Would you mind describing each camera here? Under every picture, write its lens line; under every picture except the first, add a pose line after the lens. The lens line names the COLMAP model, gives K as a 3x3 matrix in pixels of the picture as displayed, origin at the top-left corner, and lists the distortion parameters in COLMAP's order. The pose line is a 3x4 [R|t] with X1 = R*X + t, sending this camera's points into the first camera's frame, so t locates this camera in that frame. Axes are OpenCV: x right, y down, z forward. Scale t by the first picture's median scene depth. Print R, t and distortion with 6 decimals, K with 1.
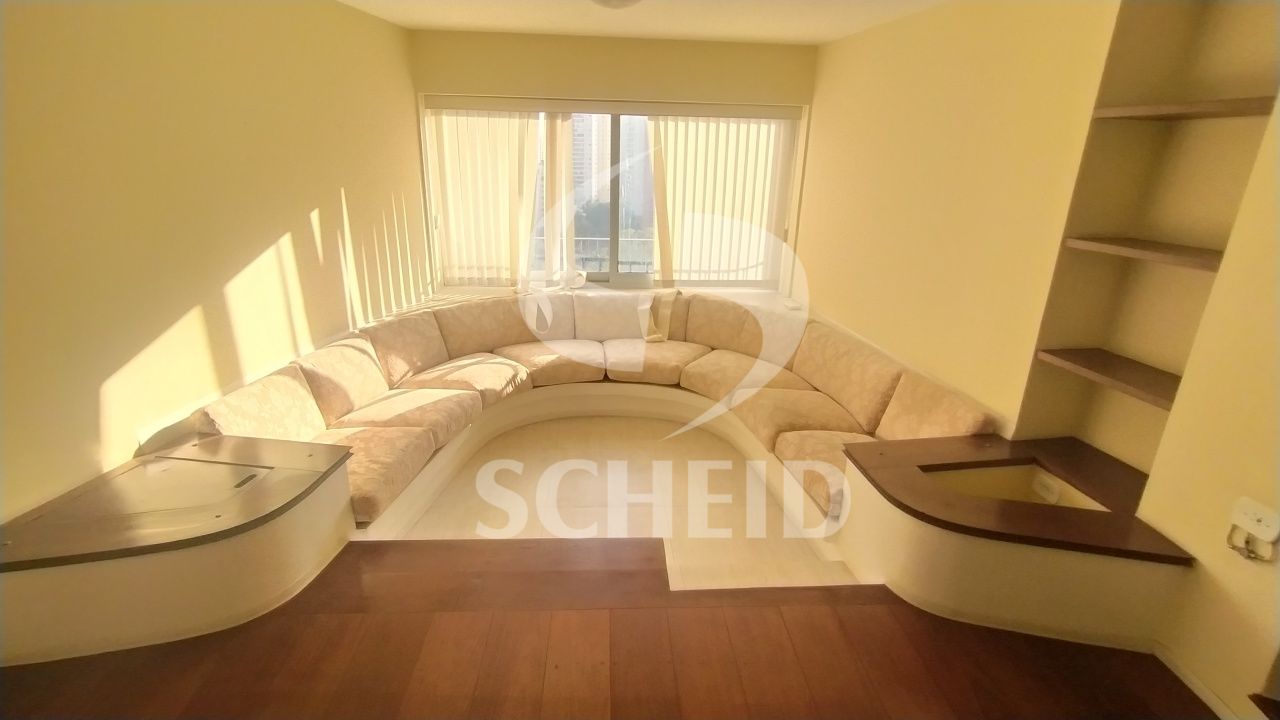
lens RADIAL K [[582.2, 0, 644.9], [0, 582.2, 338.3], [0, 0, 1]] dist [0.002706, -0.000492]
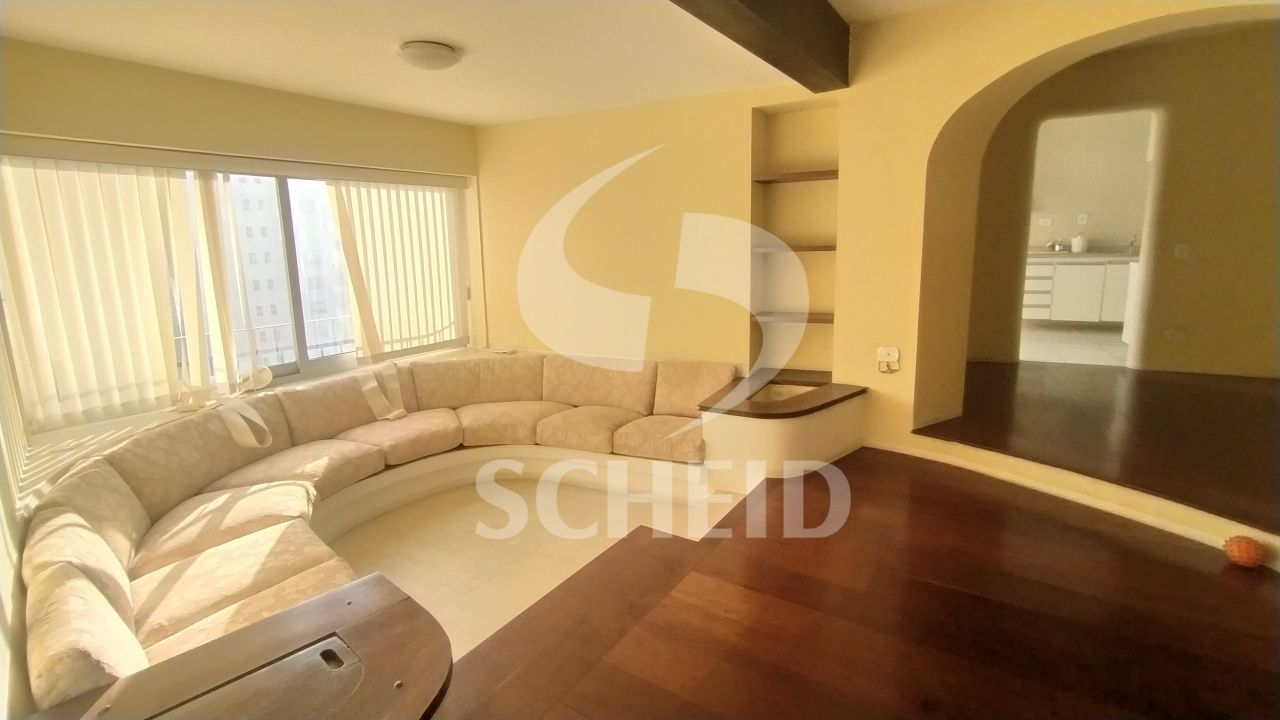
lens RADIAL K [[582.2, 0, 644.9], [0, 582.2, 338.3], [0, 0, 1]] dist [0.002706, -0.000492]
pose [[0.592271, -0.172012, 0.787164, -0.463486], [0.284373, 0.958703, -0.004469, -0.000452], [-0.753888, 0.226495, 0.616727, 0.121239]]
